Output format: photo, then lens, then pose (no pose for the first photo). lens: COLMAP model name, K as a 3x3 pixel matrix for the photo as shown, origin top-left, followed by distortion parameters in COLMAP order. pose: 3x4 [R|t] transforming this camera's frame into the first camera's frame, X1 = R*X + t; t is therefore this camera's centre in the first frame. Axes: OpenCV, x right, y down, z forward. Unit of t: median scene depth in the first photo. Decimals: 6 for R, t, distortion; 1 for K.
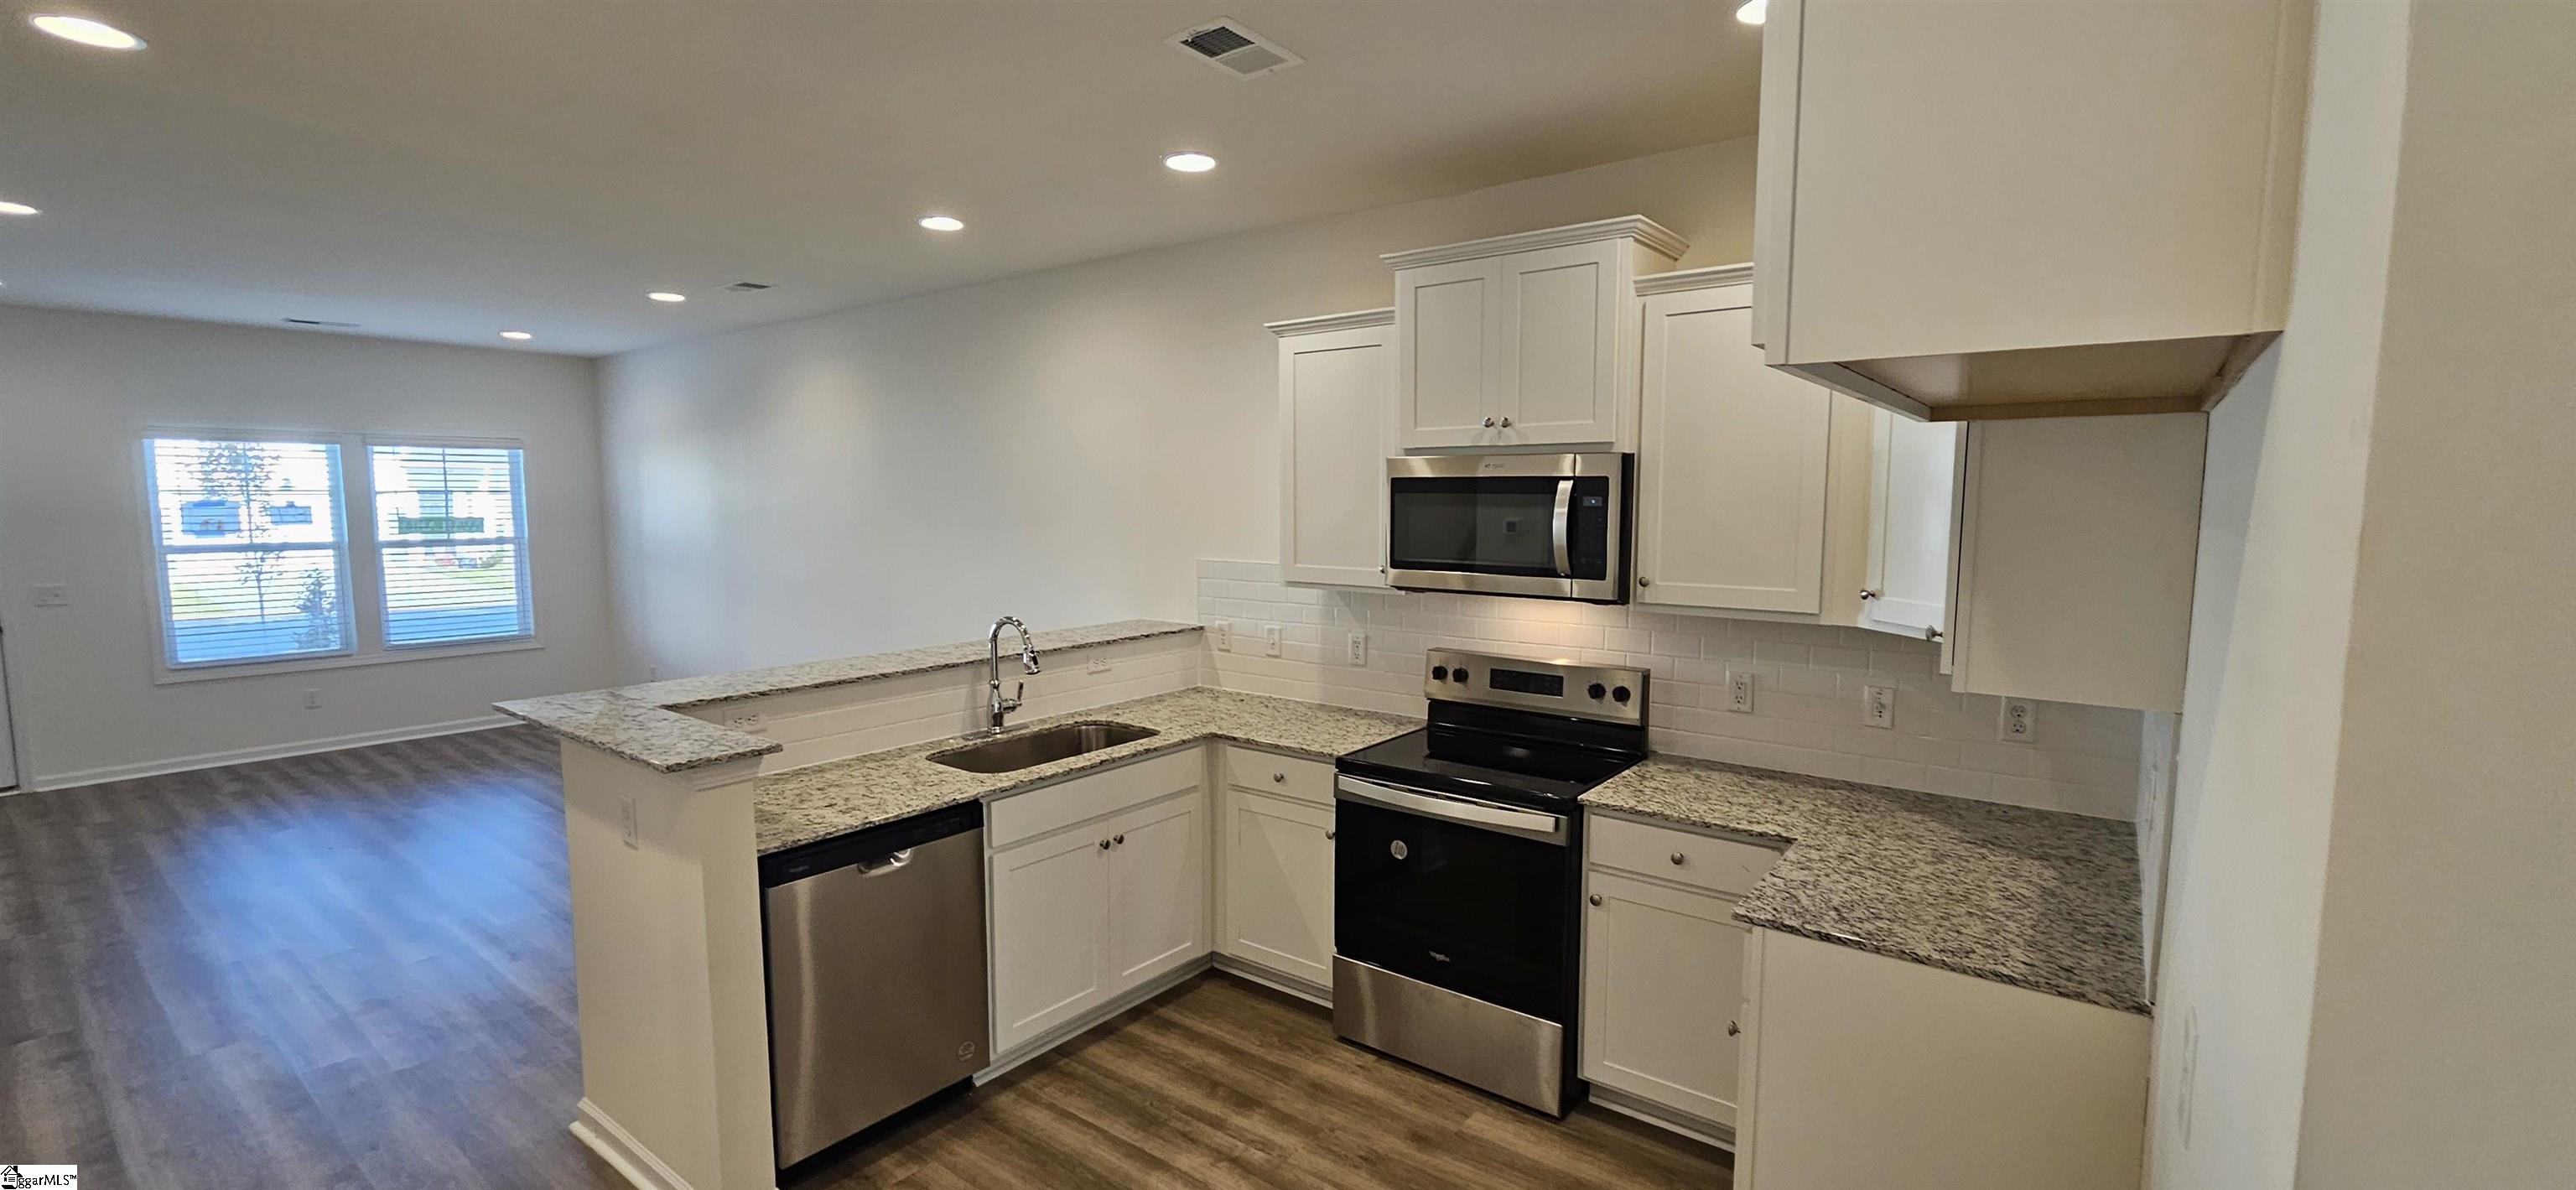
lens RADIAL K [[1056.6, 0, 1288.0], [0, 1056.6, 595.0], [0, 0, 1]] dist [-0.001559, -0.000466]
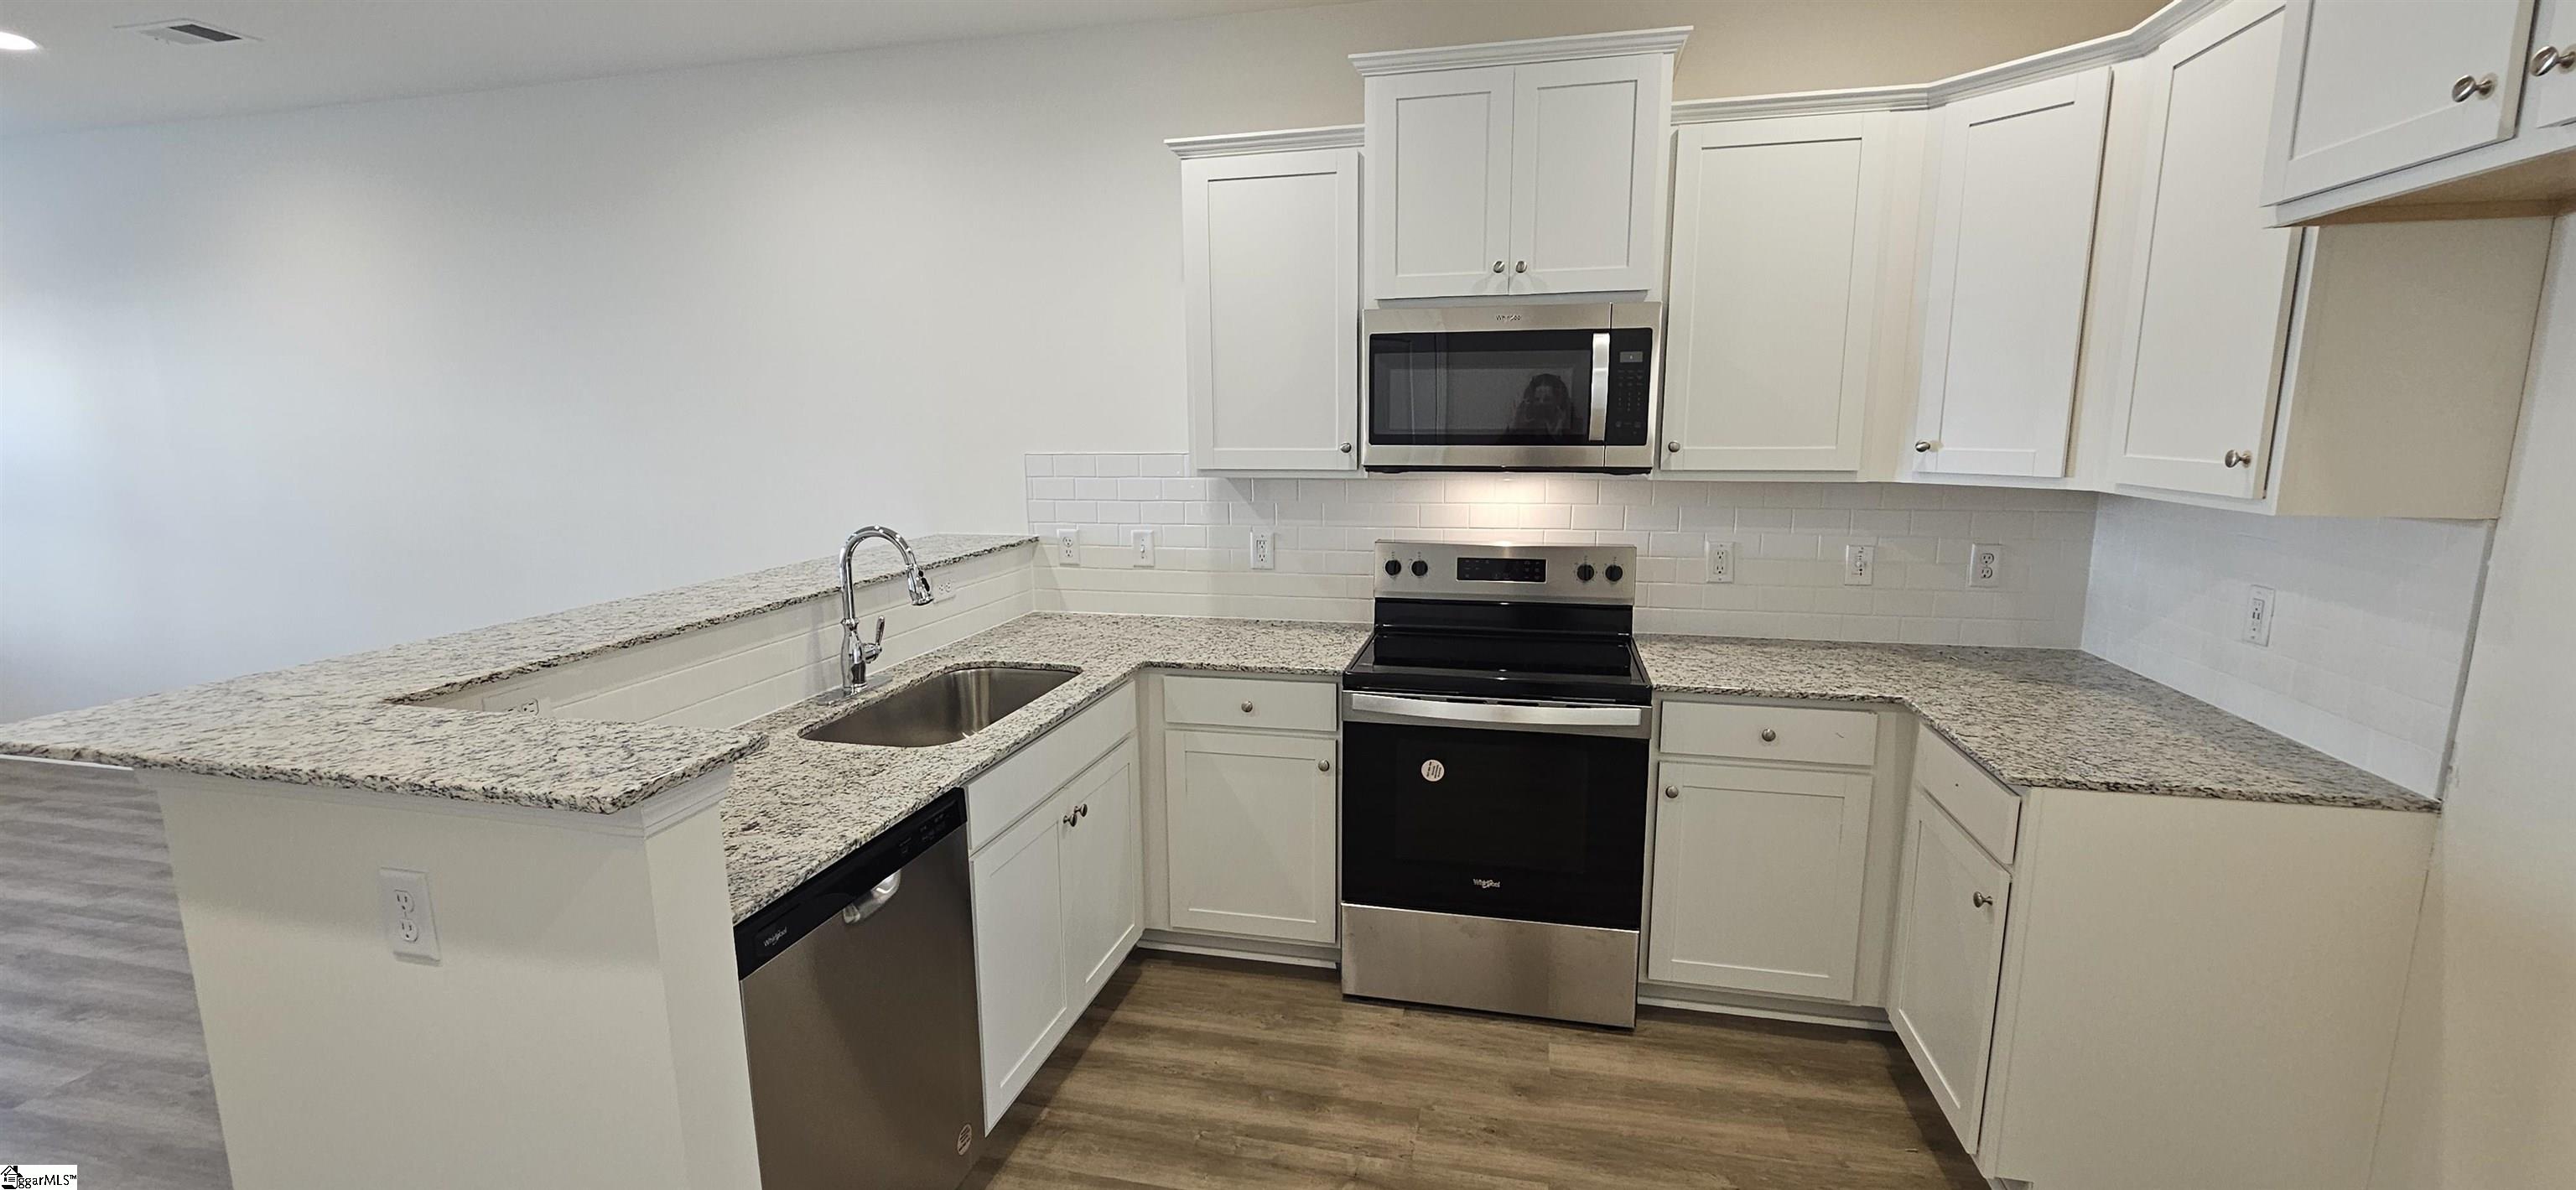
lens RADIAL K [[1056.6, 0, 1288.0], [0, 1056.6, 595.0], [0, 0, 1]] dist [-0.001559, -0.000466]
pose [[0.914031, -0.075746, 0.398510, -0.322002], [0.046802, 0.995543, 0.081879, 0.023366], [-0.402936, -0.056189, 0.913502, 0.264945]]
